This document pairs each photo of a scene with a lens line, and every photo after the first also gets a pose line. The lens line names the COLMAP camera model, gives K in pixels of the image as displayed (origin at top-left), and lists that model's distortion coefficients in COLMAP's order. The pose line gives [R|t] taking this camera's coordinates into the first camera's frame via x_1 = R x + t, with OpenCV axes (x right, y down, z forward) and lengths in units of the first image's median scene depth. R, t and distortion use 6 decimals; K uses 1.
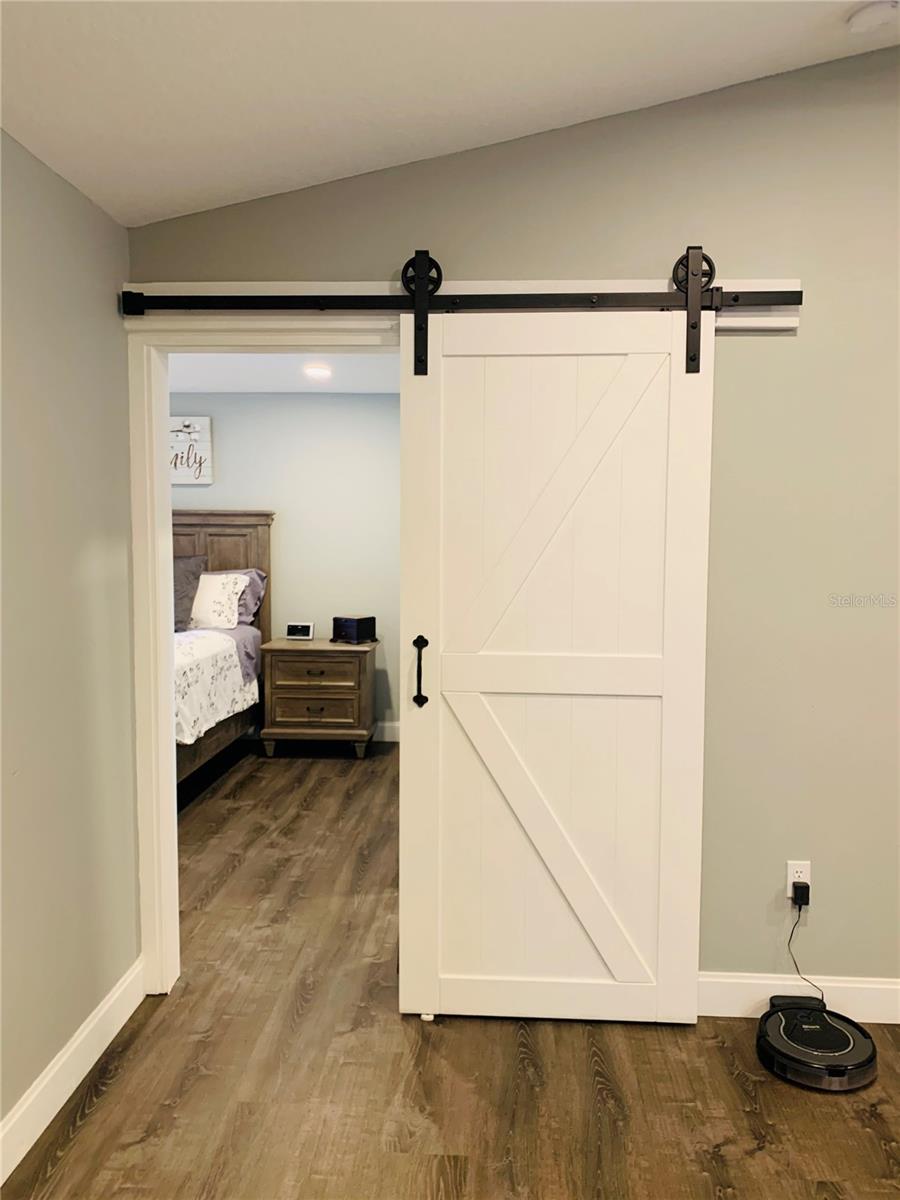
lens RADIAL K [[917.6, 0, 457.9], [0, 917.6, 600.5], [0, 0, 1]] dist [0.031900, -0.031199]
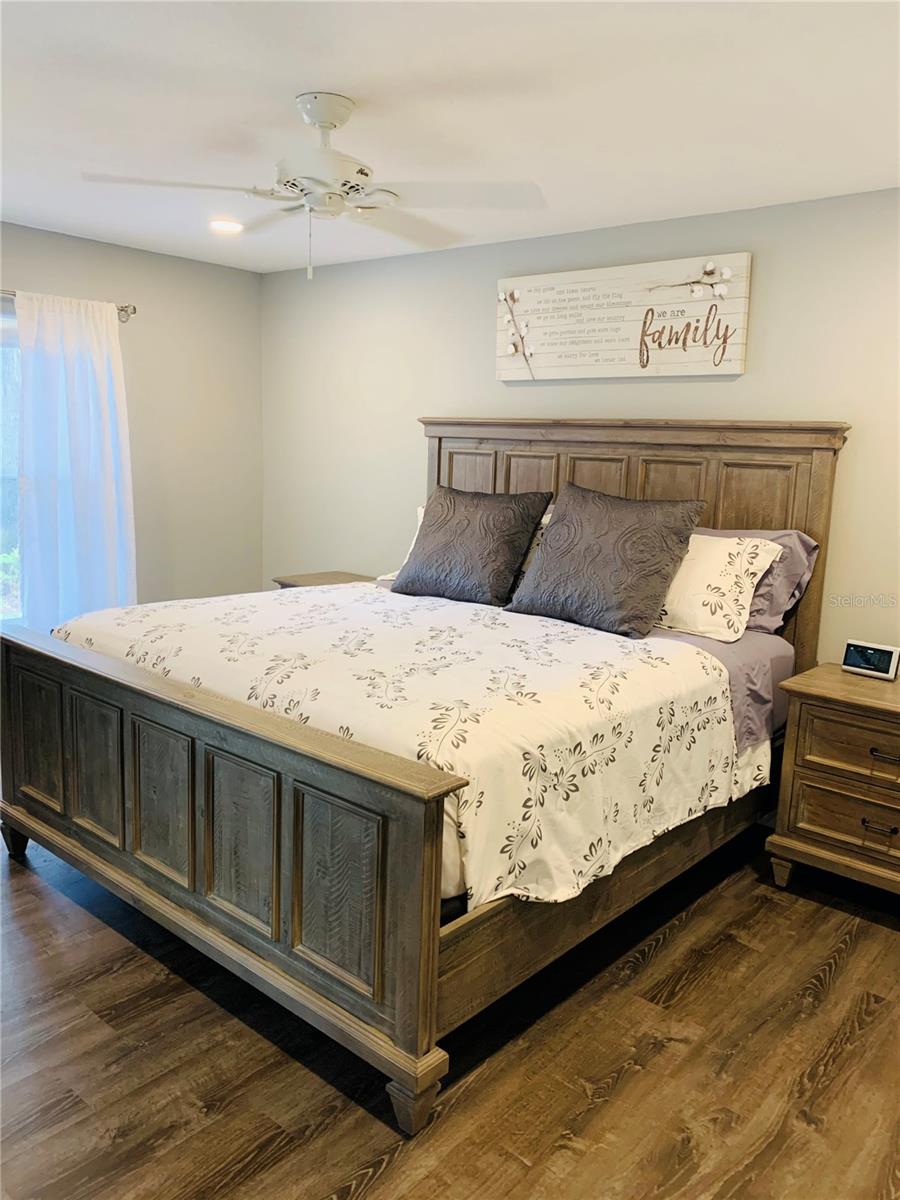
lens RADIAL K [[917.6, 0, 469.8], [0, 917.6, 593.5], [0, 0, 1]] dist [0.031900, -0.031199]
pose [[0.802012, 0.121052, -0.584913, -0.056961], [-0.083209, 0.992343, 0.091280, -0.032669], [0.591483, -0.024537, 0.805944, 0.470958]]
